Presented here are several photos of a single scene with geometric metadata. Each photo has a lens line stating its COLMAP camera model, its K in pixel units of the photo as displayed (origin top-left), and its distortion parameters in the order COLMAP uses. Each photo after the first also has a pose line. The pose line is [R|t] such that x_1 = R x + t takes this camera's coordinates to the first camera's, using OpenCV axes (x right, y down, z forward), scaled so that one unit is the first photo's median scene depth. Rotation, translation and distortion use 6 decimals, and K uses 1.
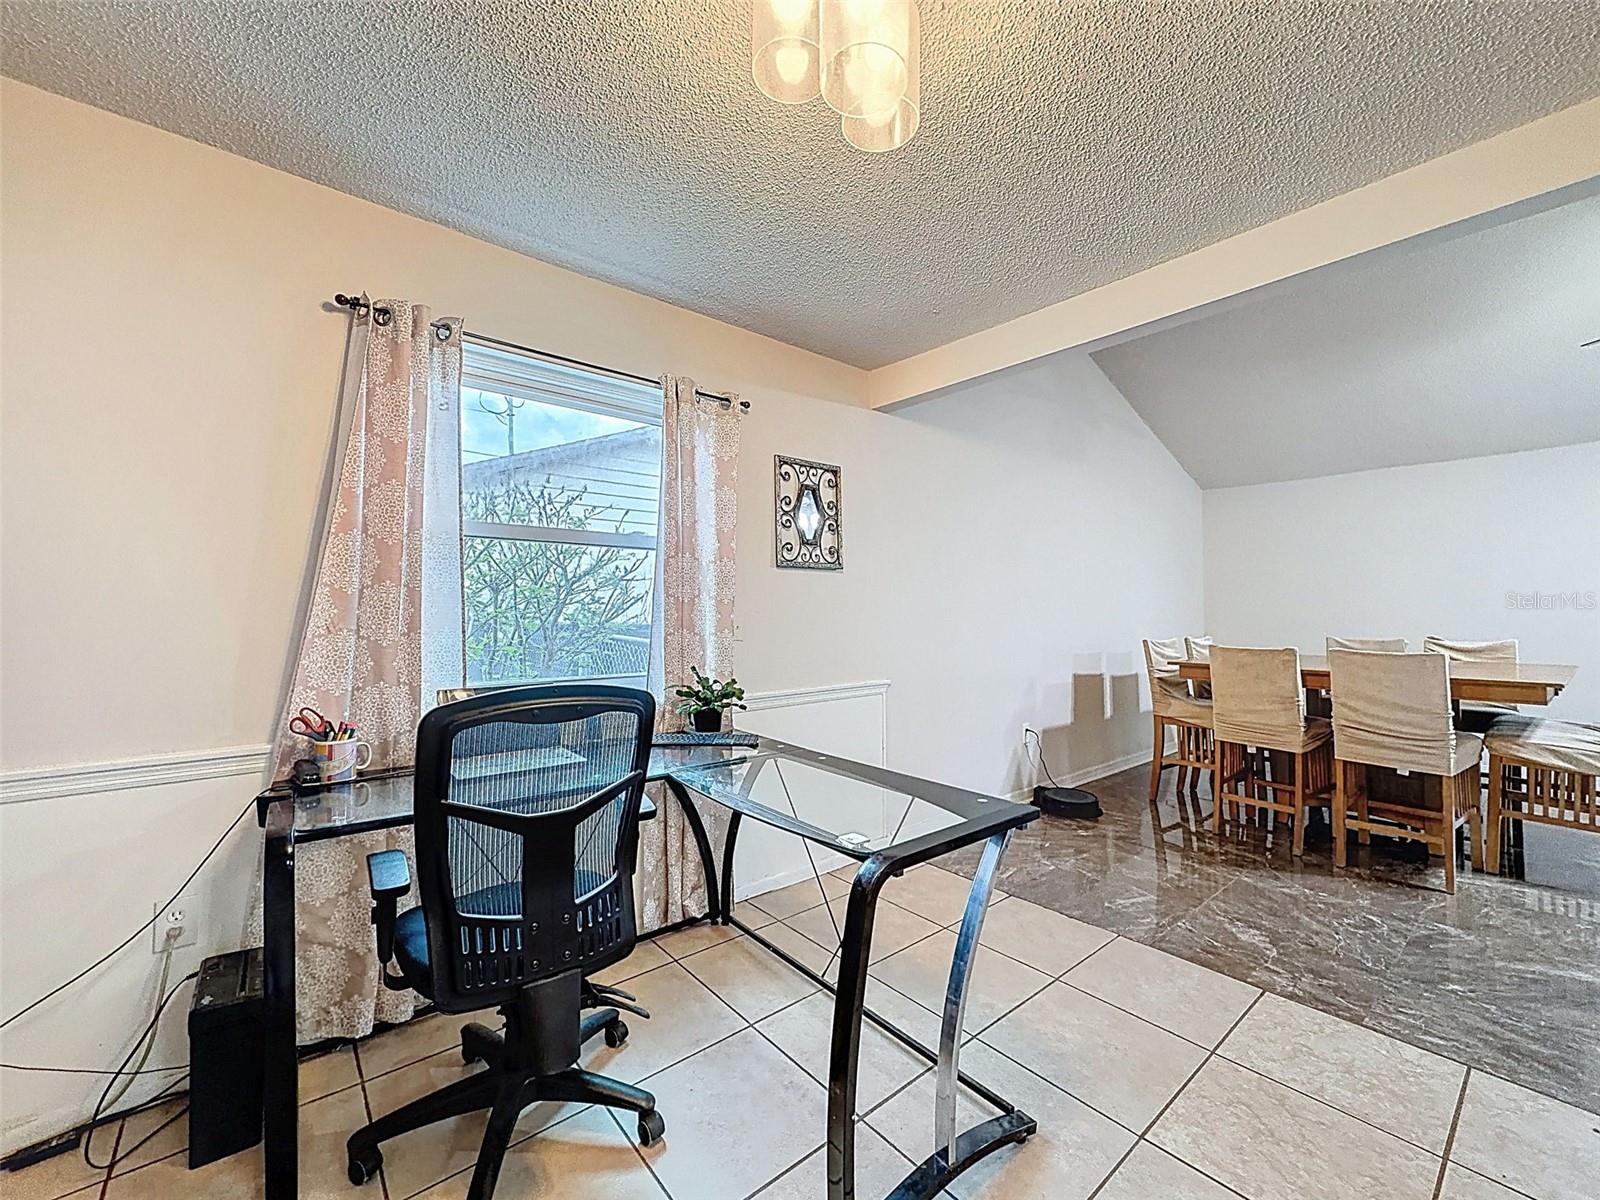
lens RADIAL K [[643.3, 0, 795.1], [0, 643.3, 593.8], [0, 0, 1]] dist [-0.001112, -0.000751]
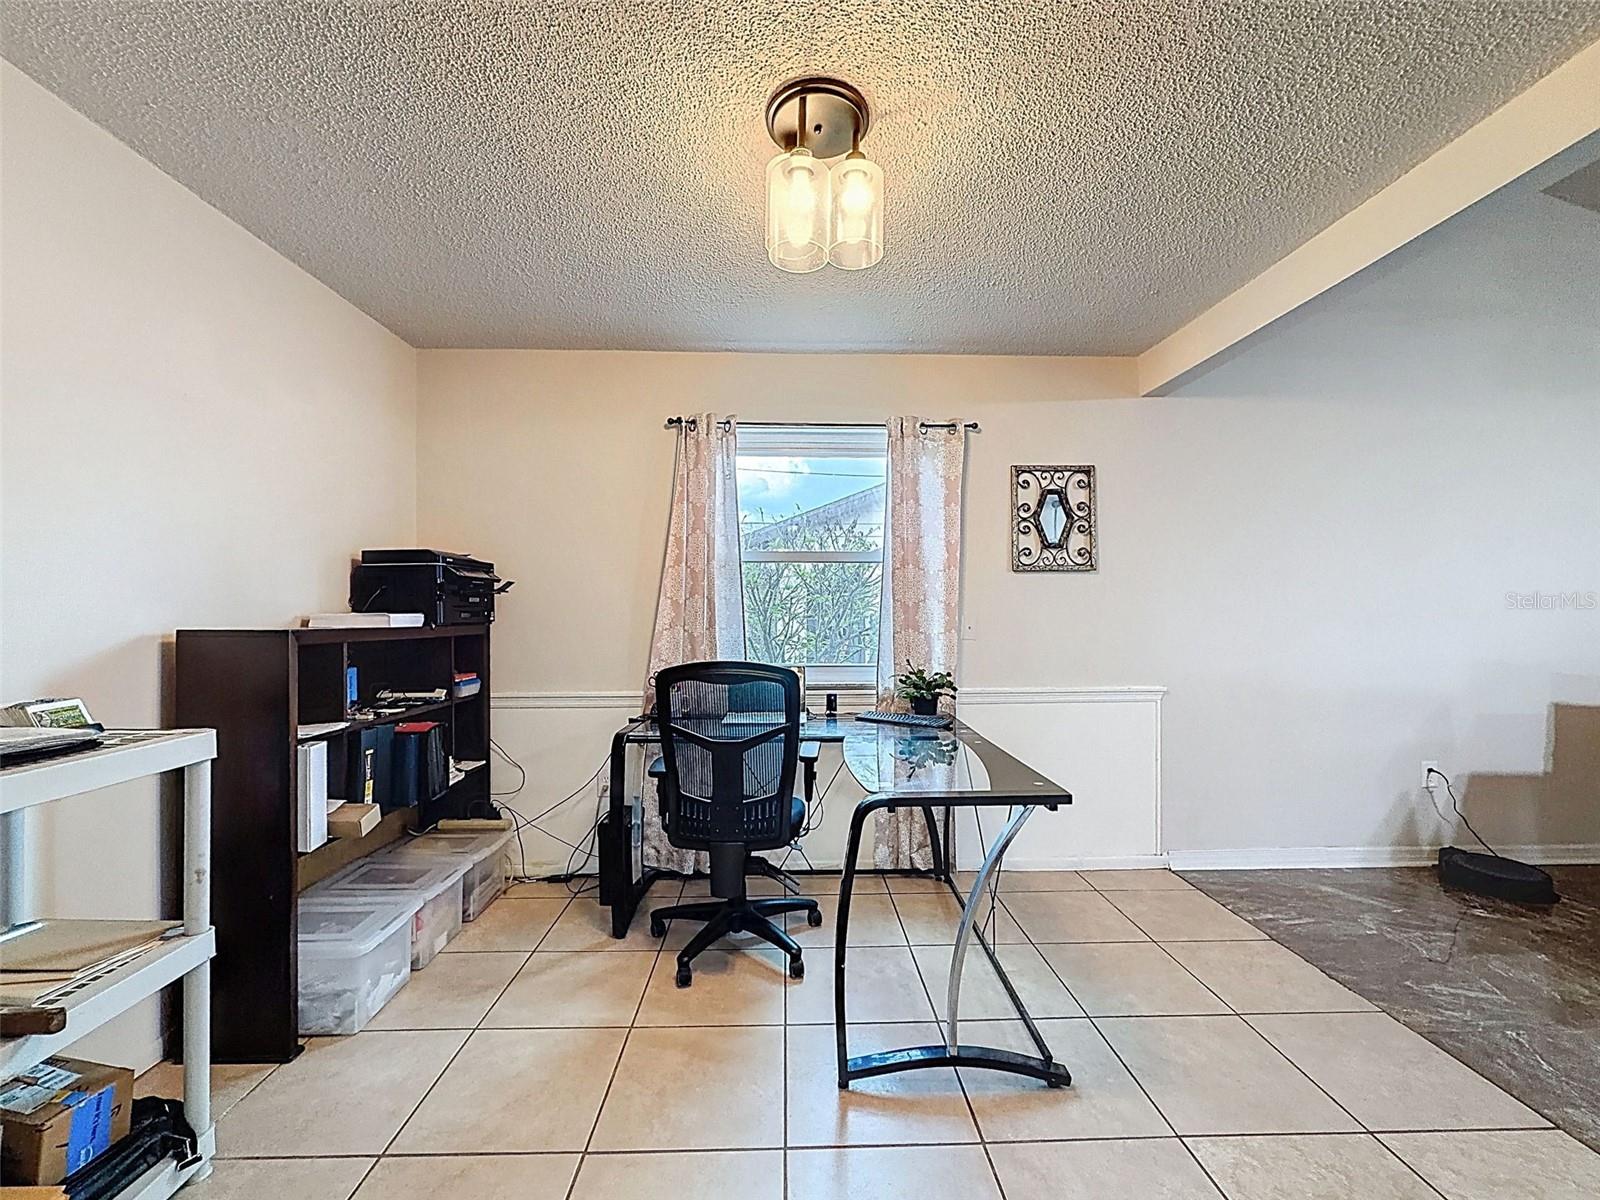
lens RADIAL K [[665.4, 0, 805.0], [0, 665.4, 616.3], [0, 0, 1]] dist [-0.000746, -0.000027]
pose [[0.789302, 0.000152, -0.614006, 0.370319], [0.019193, 0.999505, 0.024921, -0.002043], [0.613706, -0.031455, 0.788908, -0.079606]]
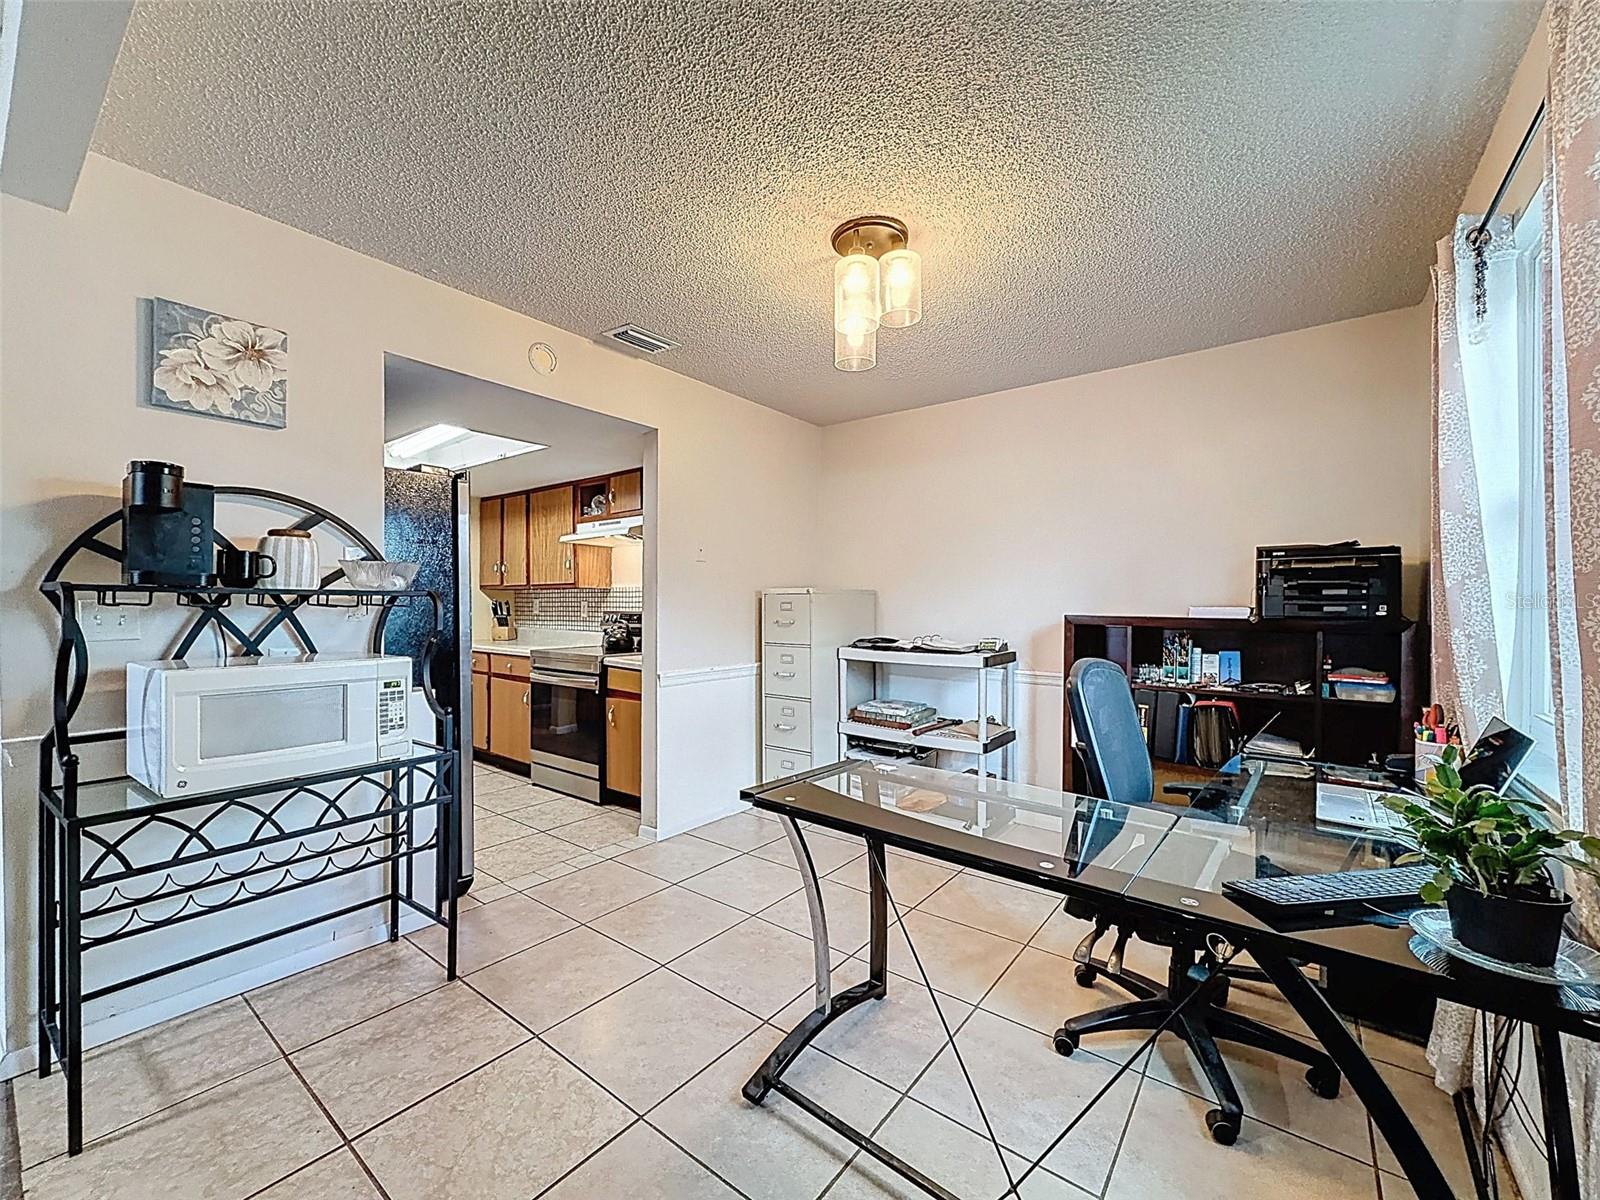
lens RADIAL K [[656.6, 0, 797.0], [0, 656.6, 608.9], [0, 0, 1]] dist [-0.001545, -0.000391]
pose [[-0.975584, -0.010460, -0.219376, 0.250525], [-0.006619, 0.999812, -0.018240, 0.029620], [0.219525, -0.016343, -0.975470, 1.072341]]
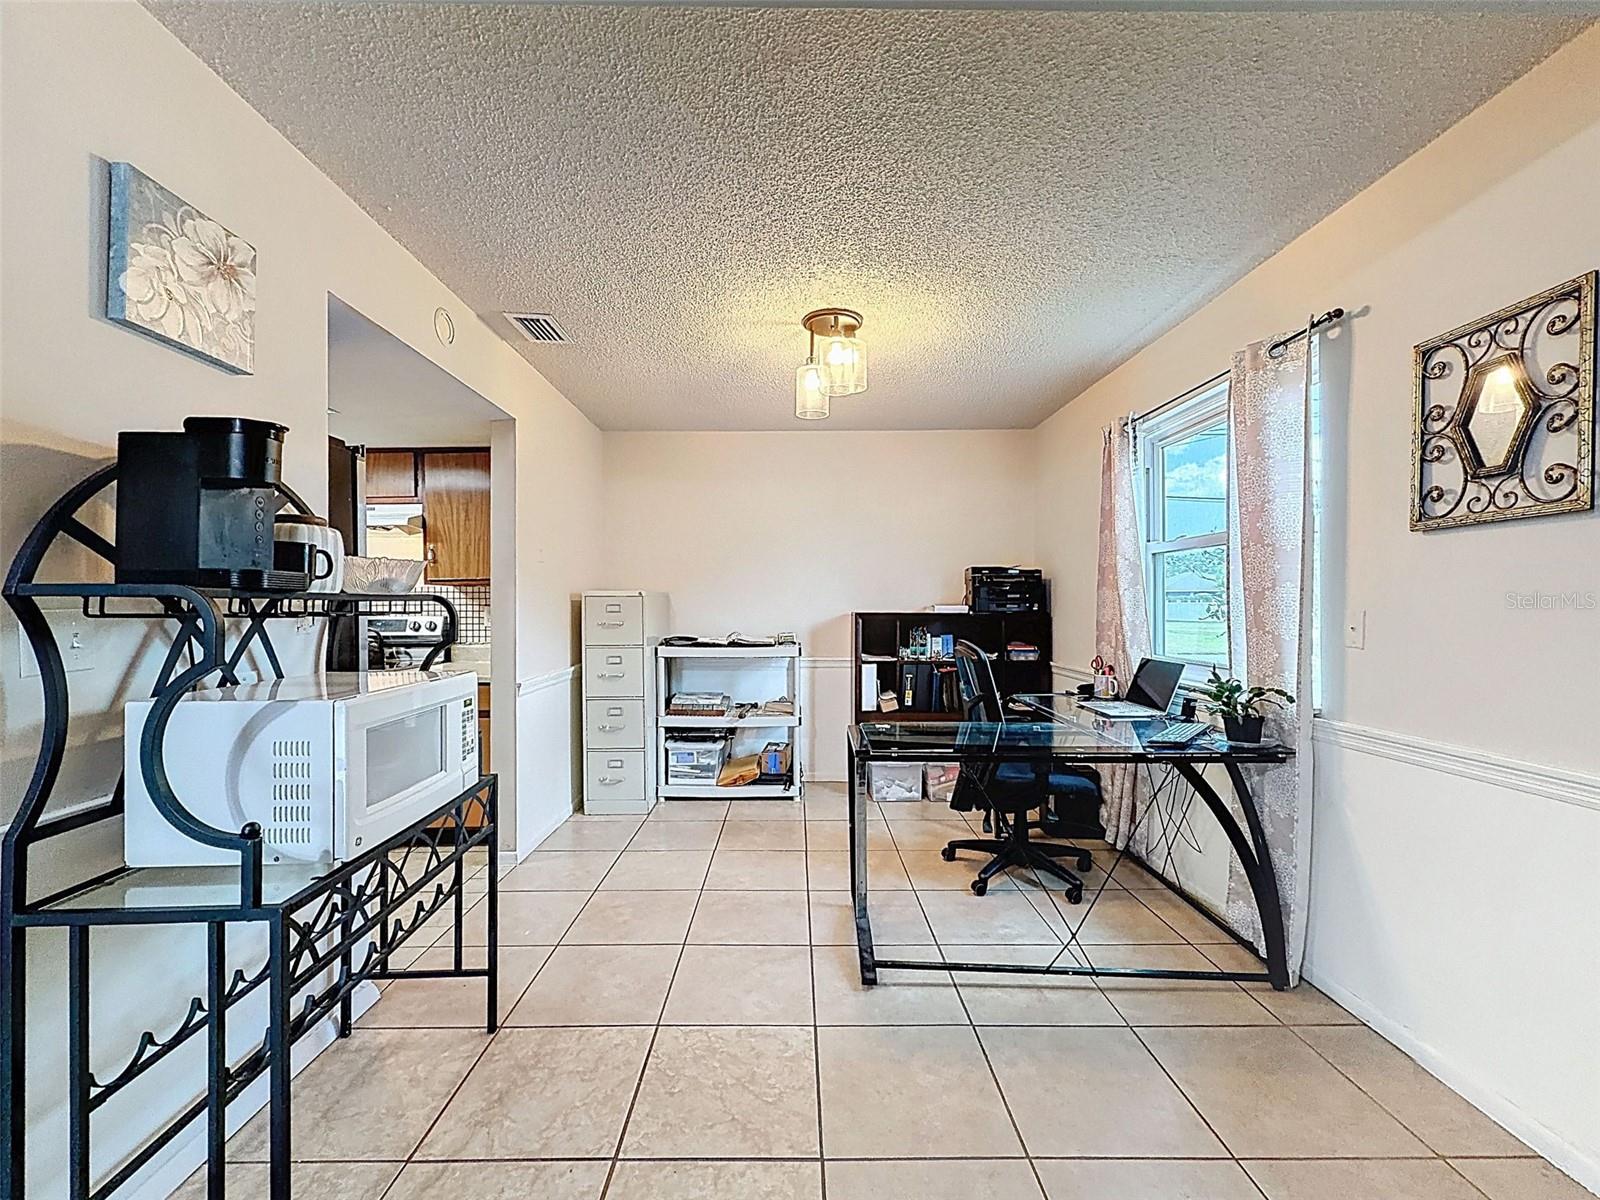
lens RADIAL K [[655.6, 0, 805.3], [0, 655.6, 602.9], [0, 0, 1]] dist [-0.002635, -0.000496]
pose [[-0.626890, -0.007190, -0.779075, 0.796341], [0.017788, 0.999565, -0.023538, 0.027647], [0.778905, -0.028614, -0.626489, 0.924249]]
